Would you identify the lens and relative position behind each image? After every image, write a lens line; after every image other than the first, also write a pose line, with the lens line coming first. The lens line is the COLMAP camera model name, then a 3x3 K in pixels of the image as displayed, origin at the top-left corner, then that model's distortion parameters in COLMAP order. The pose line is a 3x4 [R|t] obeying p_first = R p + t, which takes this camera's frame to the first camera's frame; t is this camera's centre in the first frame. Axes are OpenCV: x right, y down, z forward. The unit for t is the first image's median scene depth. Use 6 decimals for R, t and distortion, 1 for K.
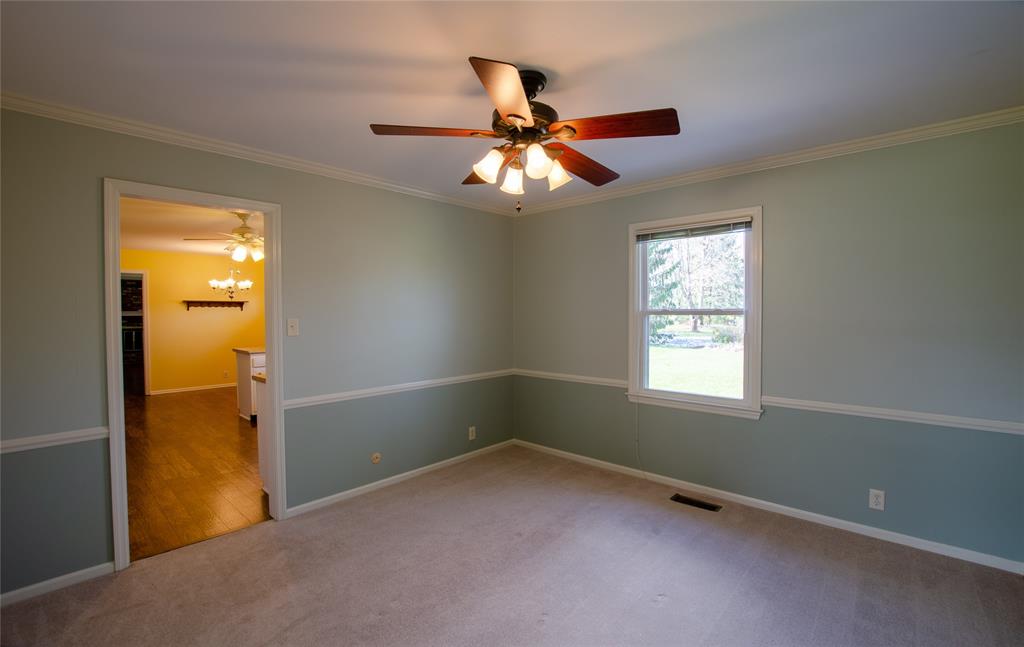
lens RADIAL K [[453.2, 0, 509.3], [0, 453.2, 330.7], [0, 0, 1]] dist [-0.027985, 0.000092]
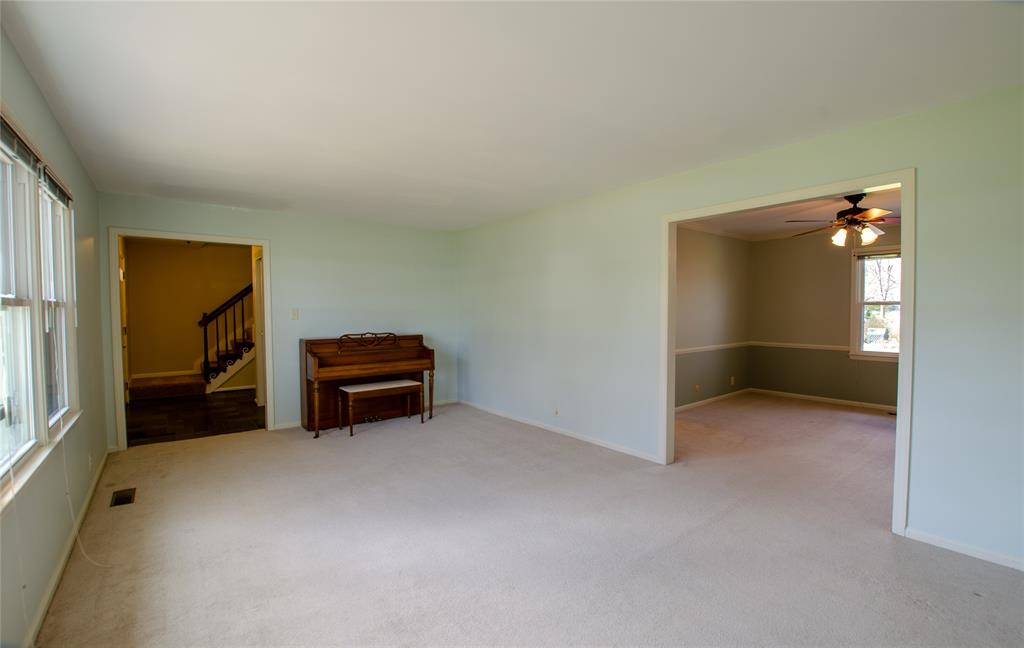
lens RADIAL K [[453.2, 0, 515.5], [0, 453.2, 327.9], [0, 0, 1]] dist [-0.027985, 0.000092]
pose [[0.987859, 0.005493, -0.155257, -0.648786], [-0.004459, 0.999966, 0.007005, 0.038973], [0.155290, -0.006228, 0.987849, -0.732064]]
